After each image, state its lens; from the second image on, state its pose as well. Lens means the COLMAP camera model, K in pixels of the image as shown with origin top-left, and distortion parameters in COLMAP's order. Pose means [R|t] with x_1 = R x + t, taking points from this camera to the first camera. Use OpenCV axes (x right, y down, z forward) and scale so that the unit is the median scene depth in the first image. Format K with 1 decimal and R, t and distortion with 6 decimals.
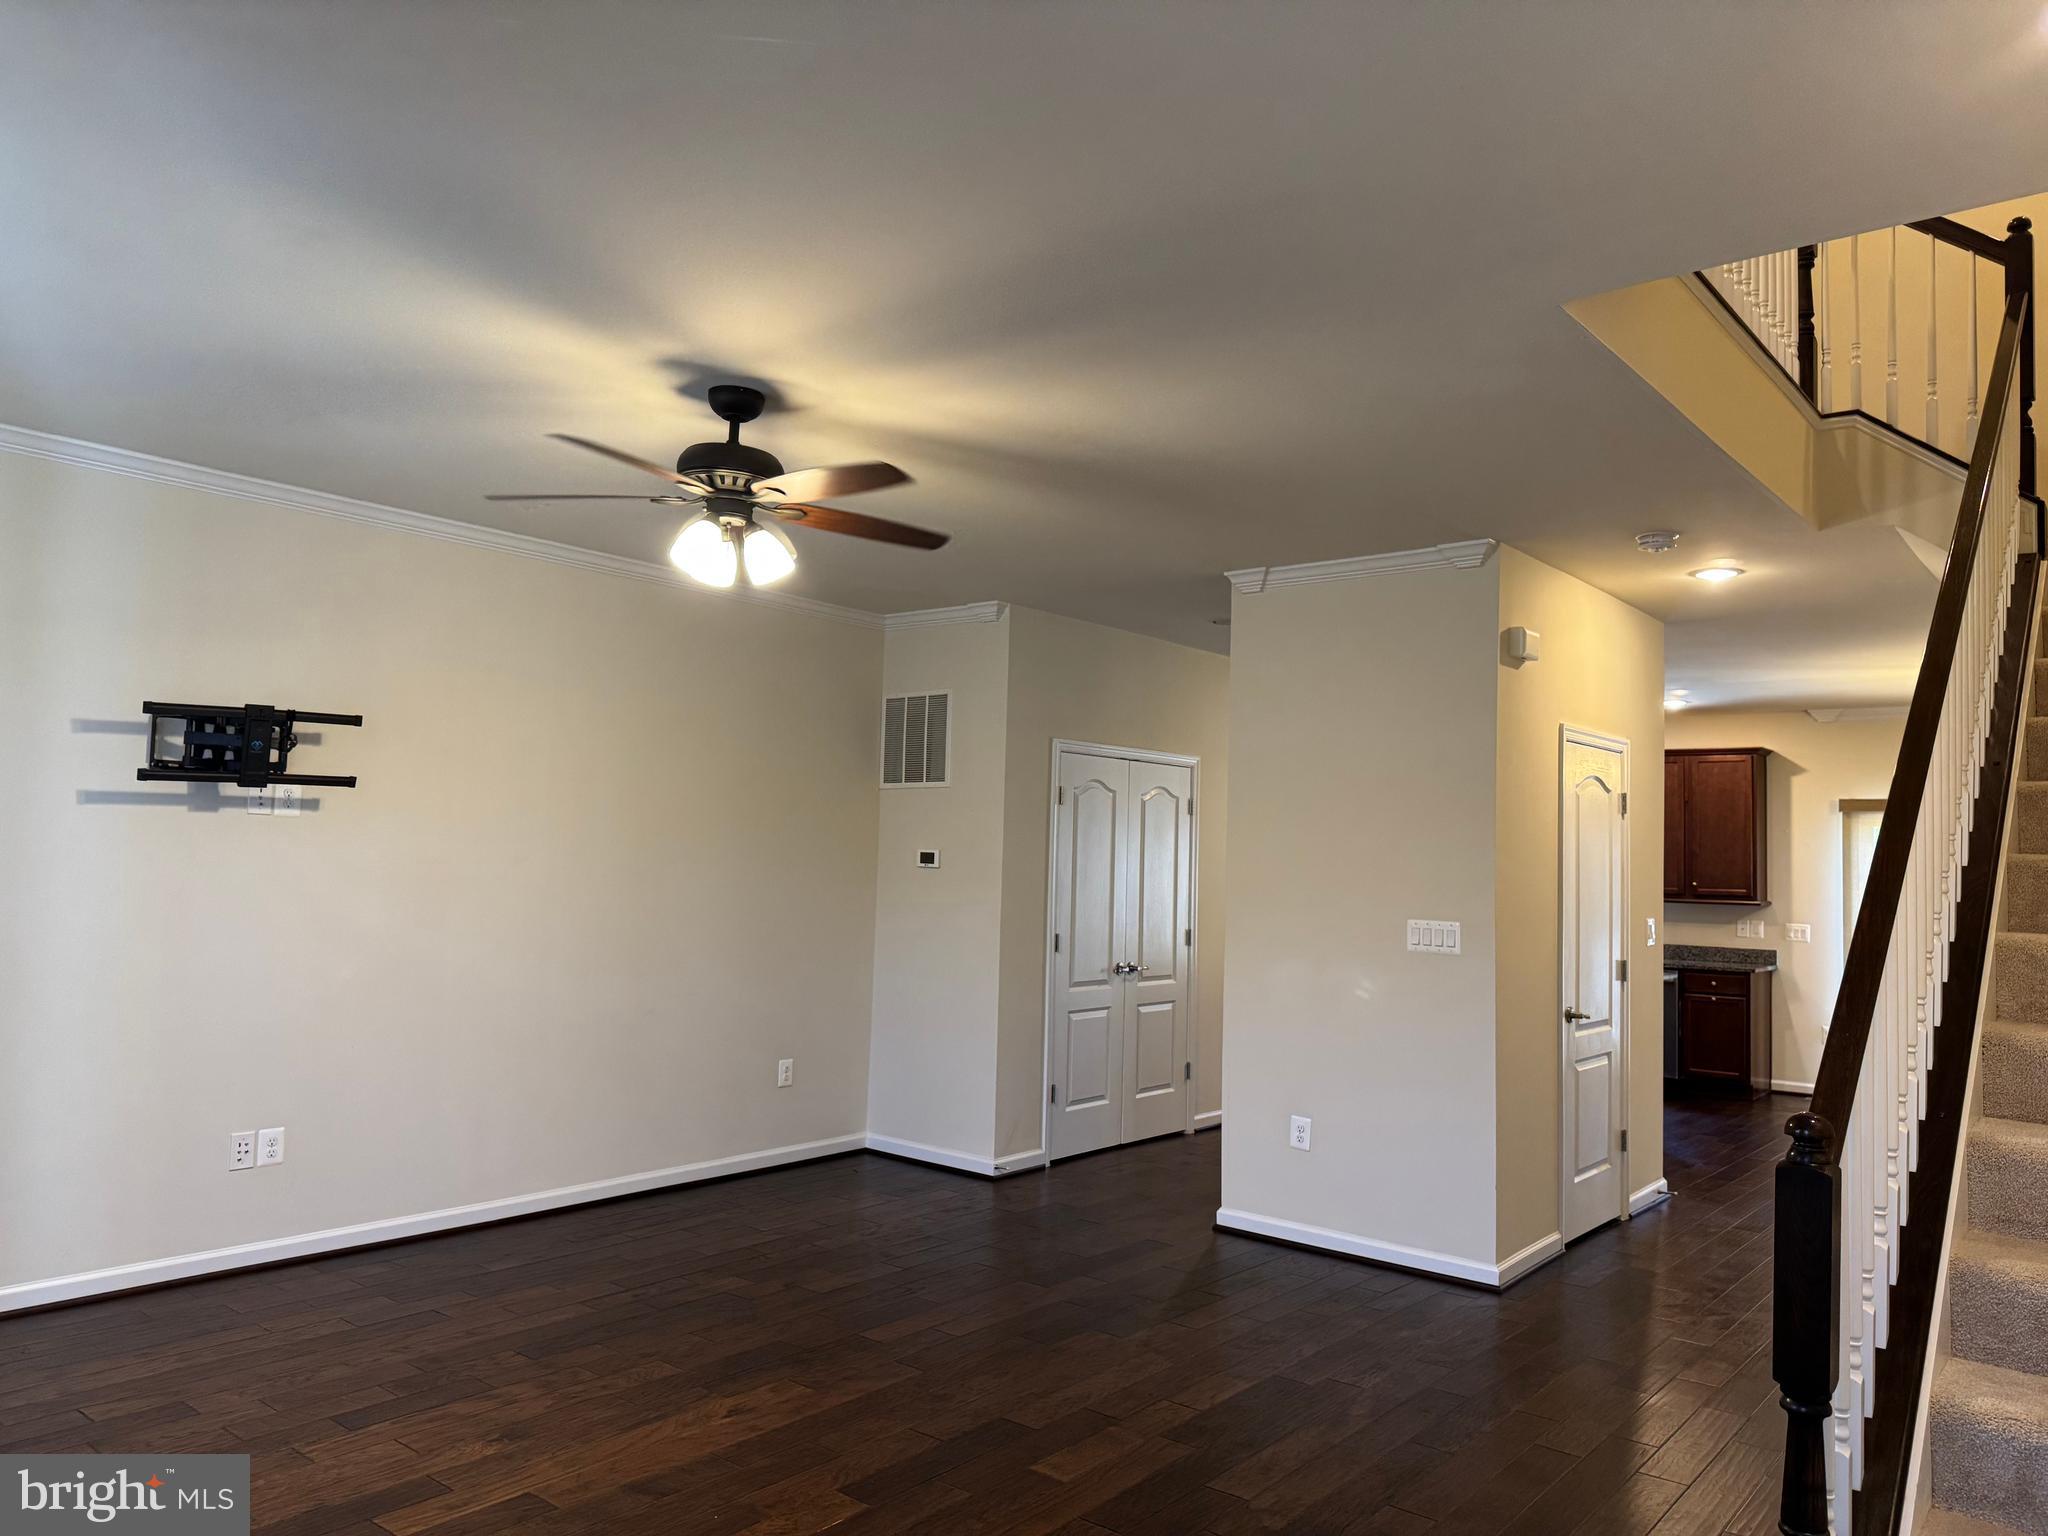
lens RADIAL K [[1434.7, 0, 1022.6], [0, 1434.7, 769.9], [0, 0, 1]] dist [0.099732, -0.113952]
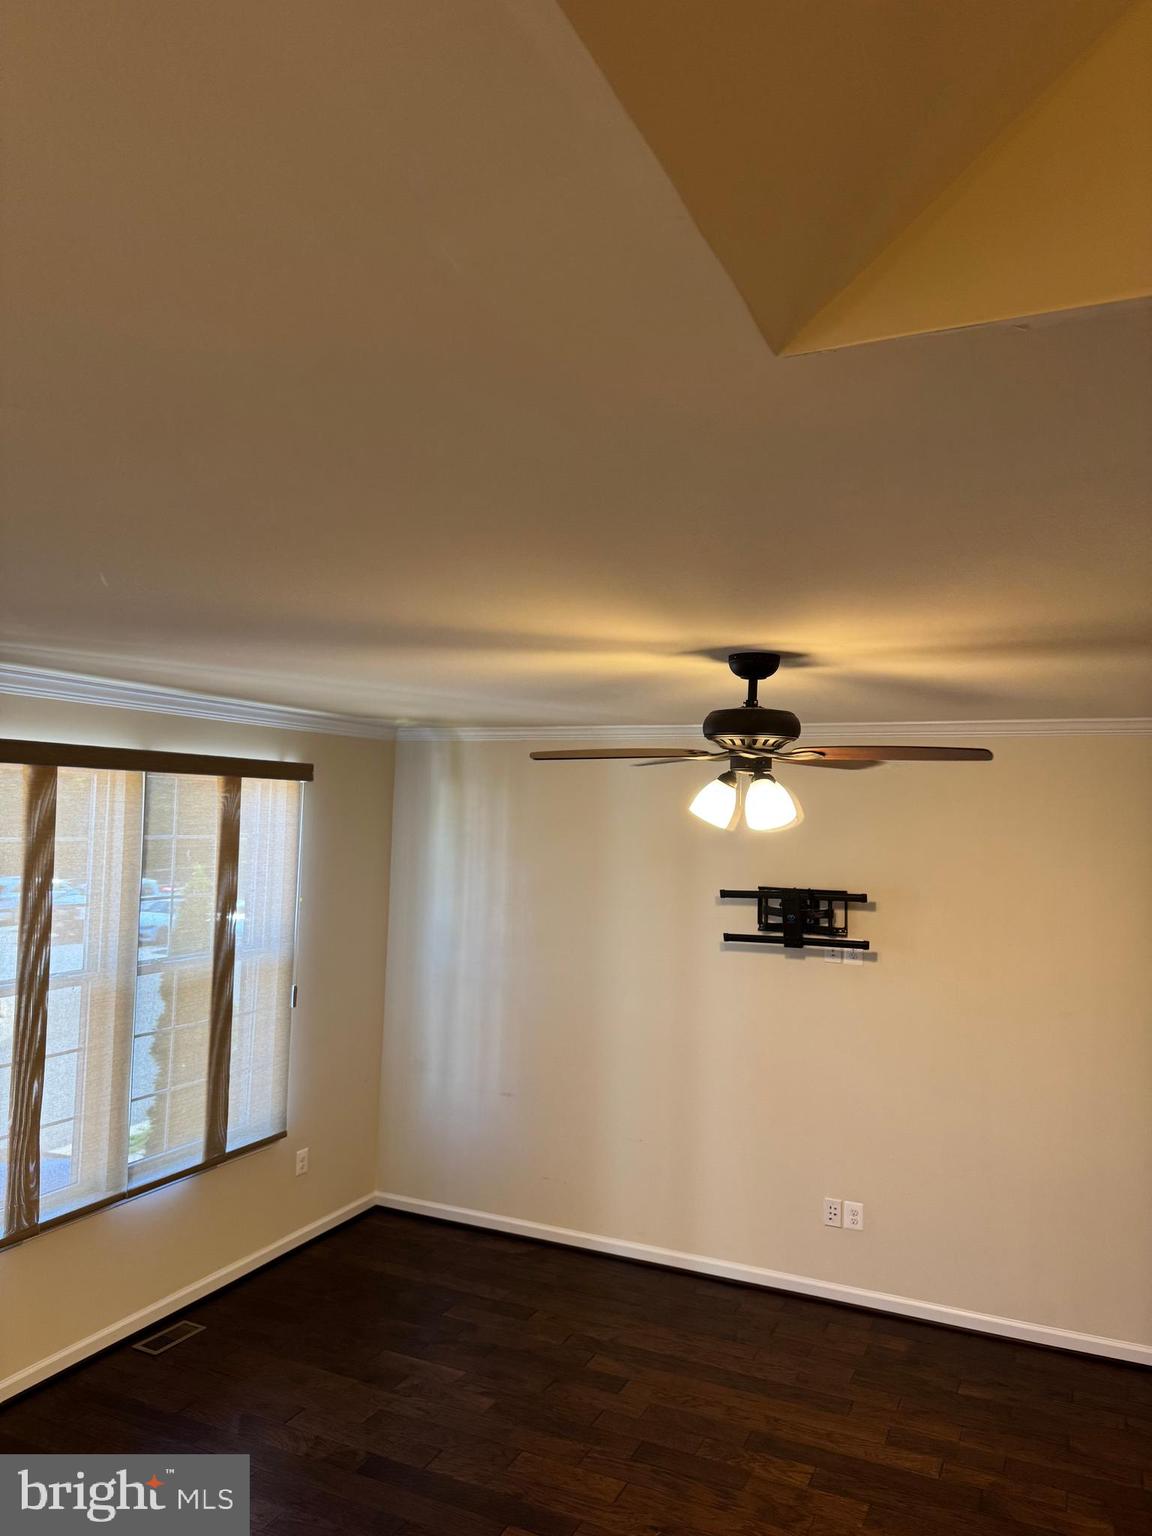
lens RADIAL K [[1108.6, 0, 590.1], [0, 1108.6, 764.0], [0, 0, 1]] dist [0.067480, -0.077202]
pose [[0.257683, -0.067322, -0.963881, 0.443299], [0.044609, 0.997335, -0.057733, -0.106568], [0.965199, -0.028121, 0.260000, 0.522940]]
